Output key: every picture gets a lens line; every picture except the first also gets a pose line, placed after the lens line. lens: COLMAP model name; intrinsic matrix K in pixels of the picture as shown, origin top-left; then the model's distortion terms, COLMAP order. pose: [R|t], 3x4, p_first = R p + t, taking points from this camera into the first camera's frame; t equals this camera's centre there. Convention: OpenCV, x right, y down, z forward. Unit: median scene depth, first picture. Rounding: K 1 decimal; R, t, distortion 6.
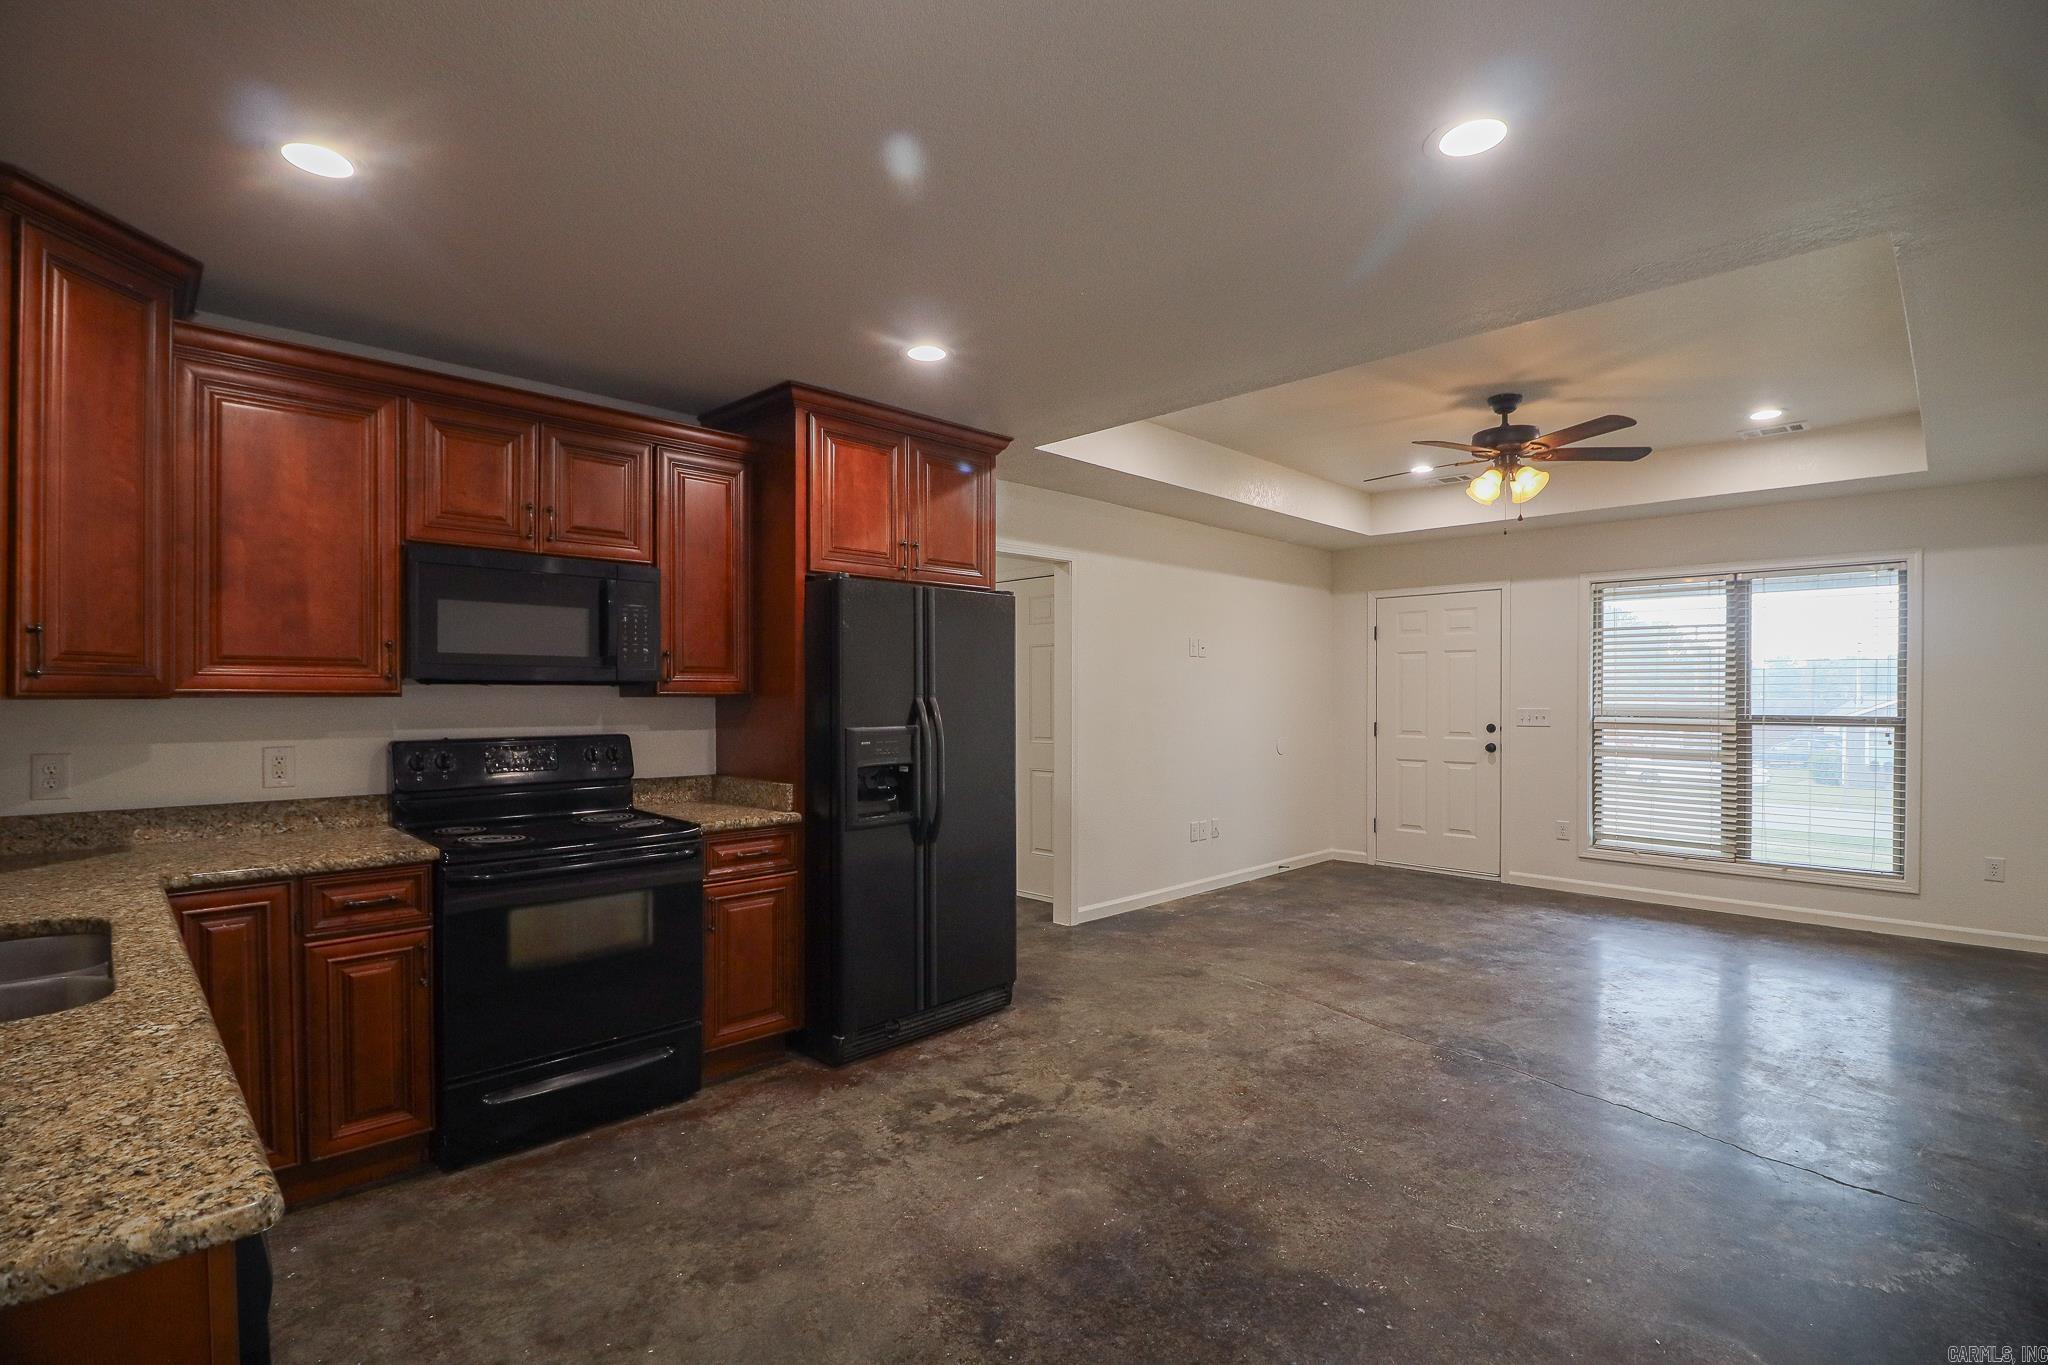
lens RADIAL K [[952.7, 0, 1031.6], [0, 952.7, 700.0], [0, 0, 1]] dist [-0.000345, -0.014965]
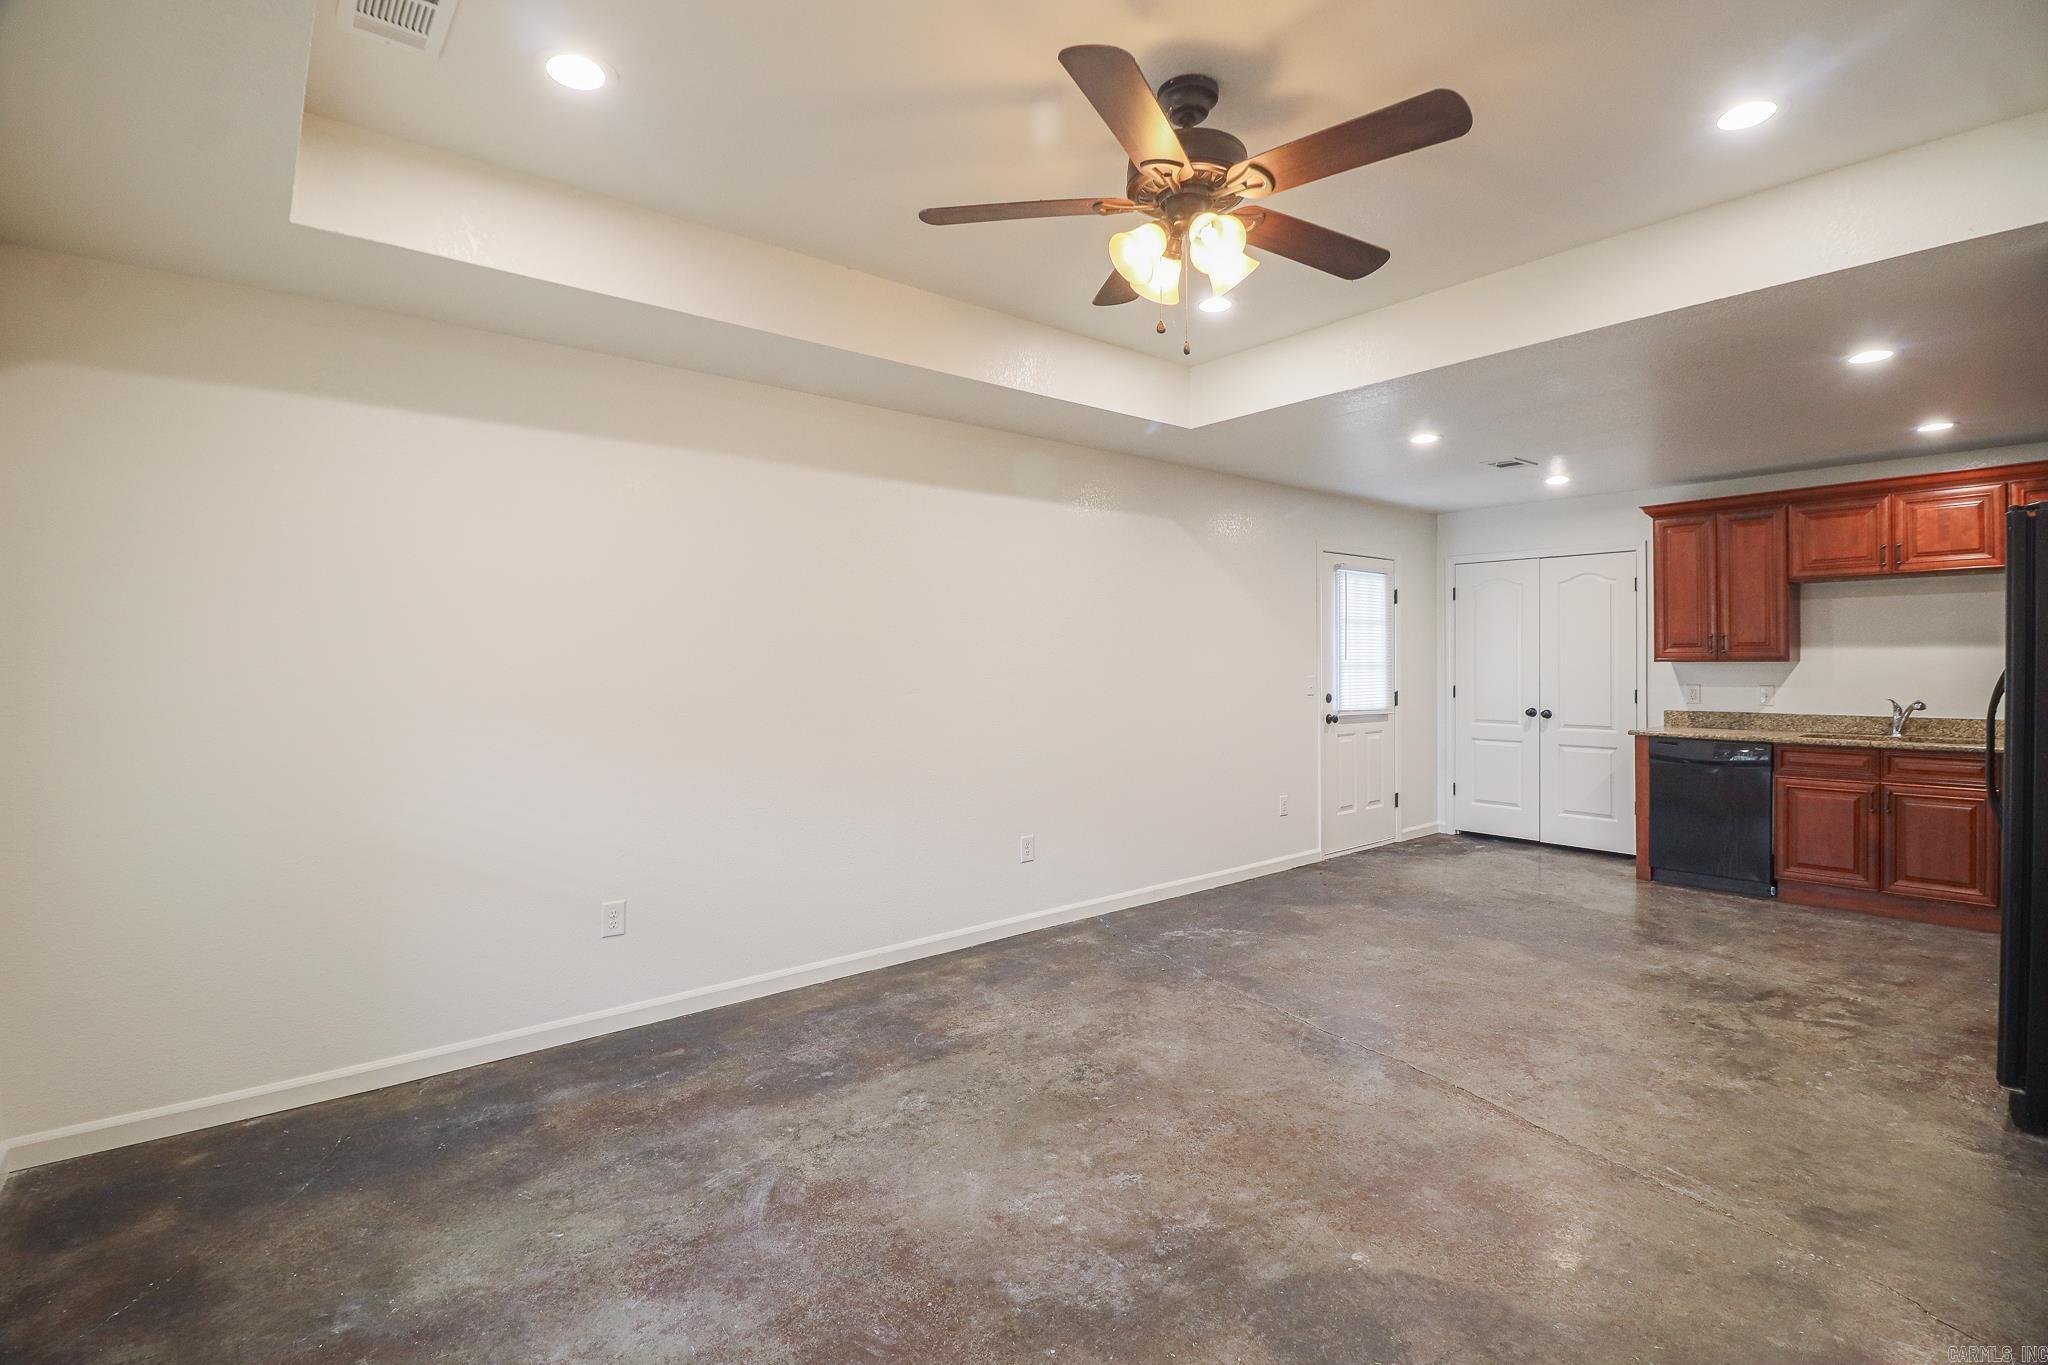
lens RADIAL K [[947.1, 0, 1029.1], [0, 947.1, 662.6], [0, 0, 1]] dist [0.001242, -0.014197]
pose [[-0.995209, 0.004080, 0.097684, 0.663033], [0.004865, 0.999958, 0.007802, -0.012513], [-0.097649, 0.008240, -0.995187, 1.893855]]
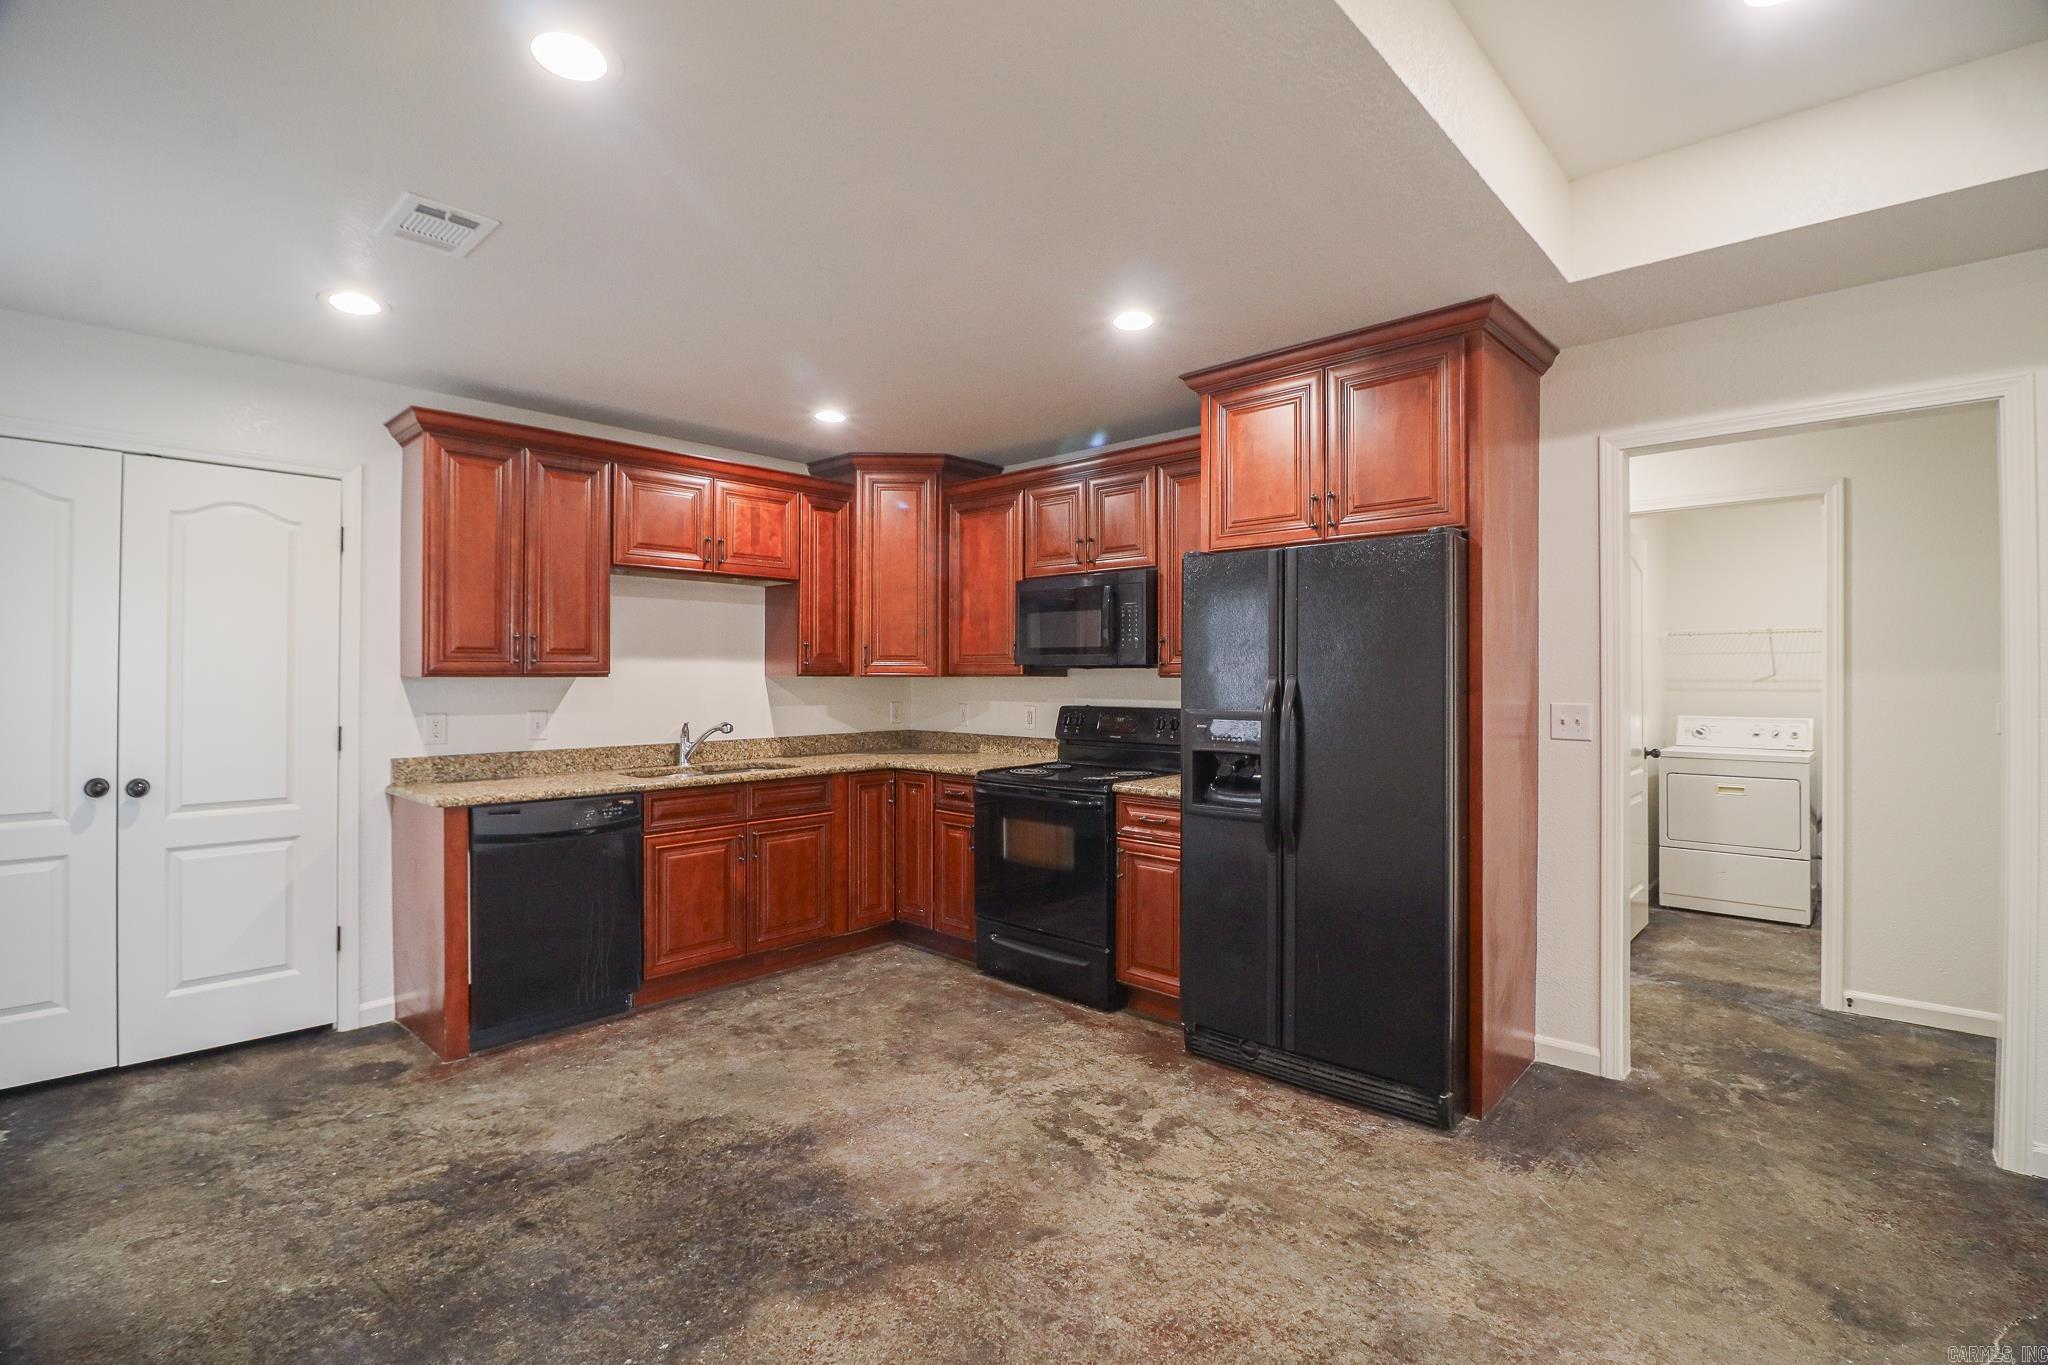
lens RADIAL K [[944.3, 0, 1031.0], [0, 944.3, 666.5], [0, 0, 1]] dist [0.001632, -0.015042]
pose [[0.035486, -0.008490, -0.999334, 0.720033], [-0.010412, 0.999906, -0.008865, -0.004710], [0.999316, 0.010720, 0.035394, 0.744739]]
